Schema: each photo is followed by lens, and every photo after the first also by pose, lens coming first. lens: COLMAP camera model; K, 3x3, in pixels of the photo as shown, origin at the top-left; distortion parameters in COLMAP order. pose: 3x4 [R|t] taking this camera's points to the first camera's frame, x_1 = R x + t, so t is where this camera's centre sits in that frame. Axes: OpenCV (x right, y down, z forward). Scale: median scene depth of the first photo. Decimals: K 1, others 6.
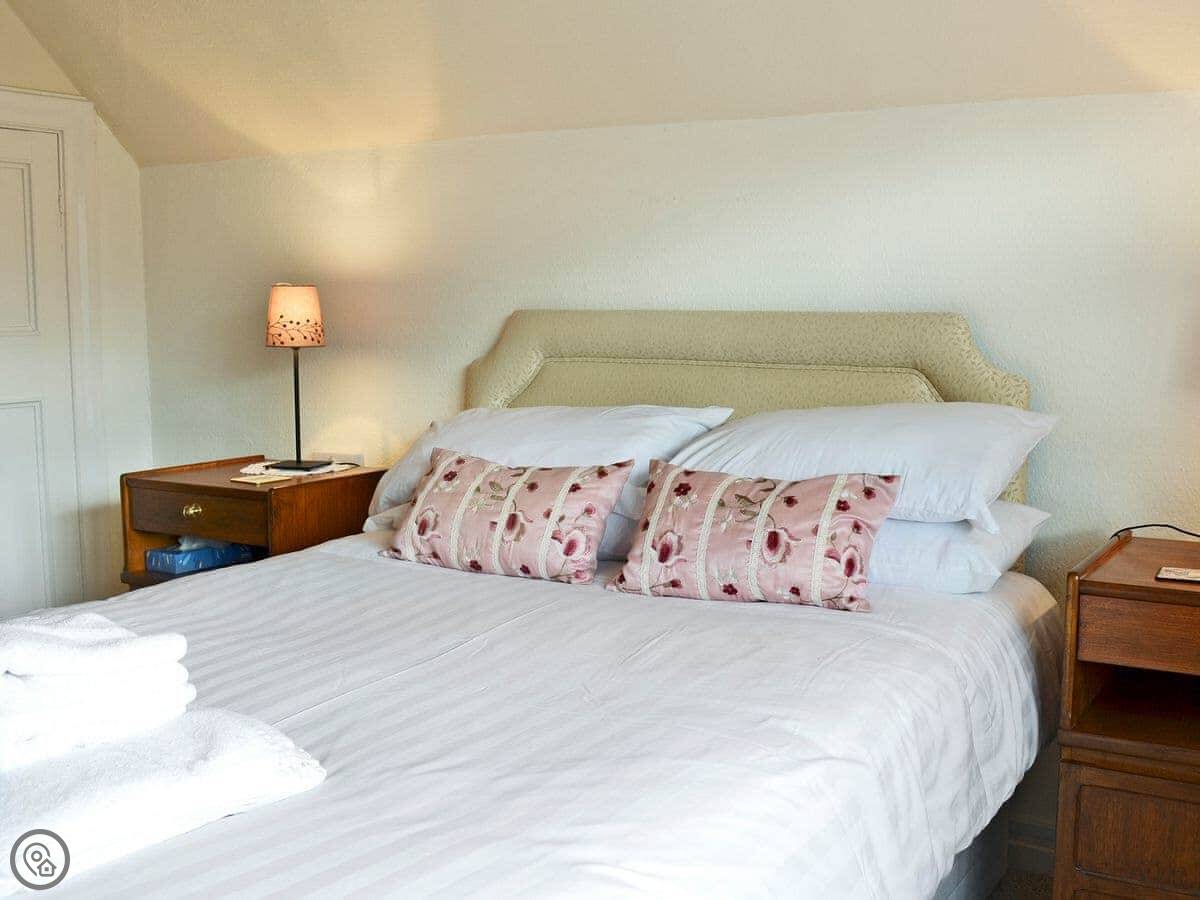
lens RADIAL K [[1315.6, 0, 600.0], [0, 1315.6, 450.0], [0, 0, 1]] dist [-0.022262, -0.032241]
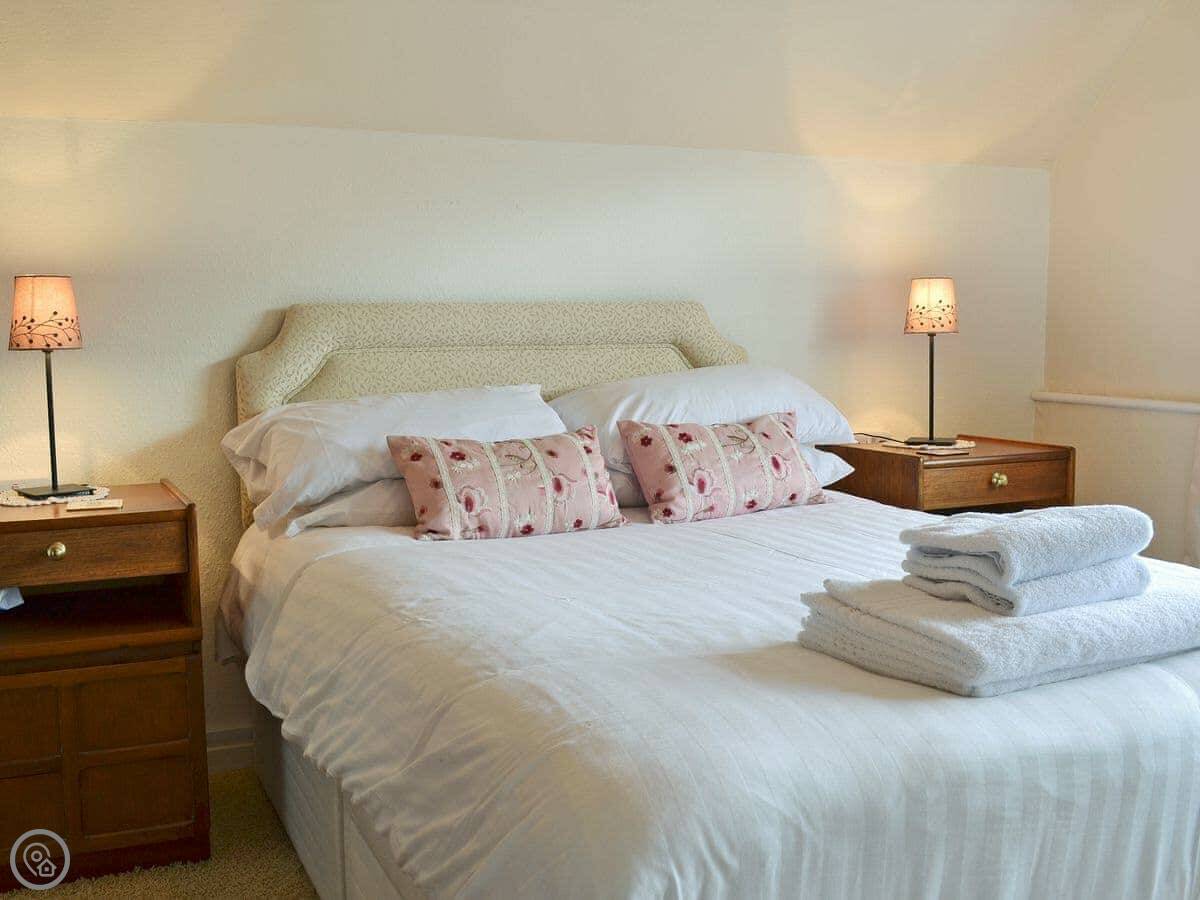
lens RADIAL K [[1315.6, 0, 600.0], [0, 1315.6, 450.0], [0, 0, 1]] dist [-0.022262, -0.032241]
pose [[0.574883, -0.091996, 0.813048, -0.926835], [0.103829, 0.993829, 0.039036, -0.014334], [-0.811621, 0.061977, 0.580887, 0.303192]]
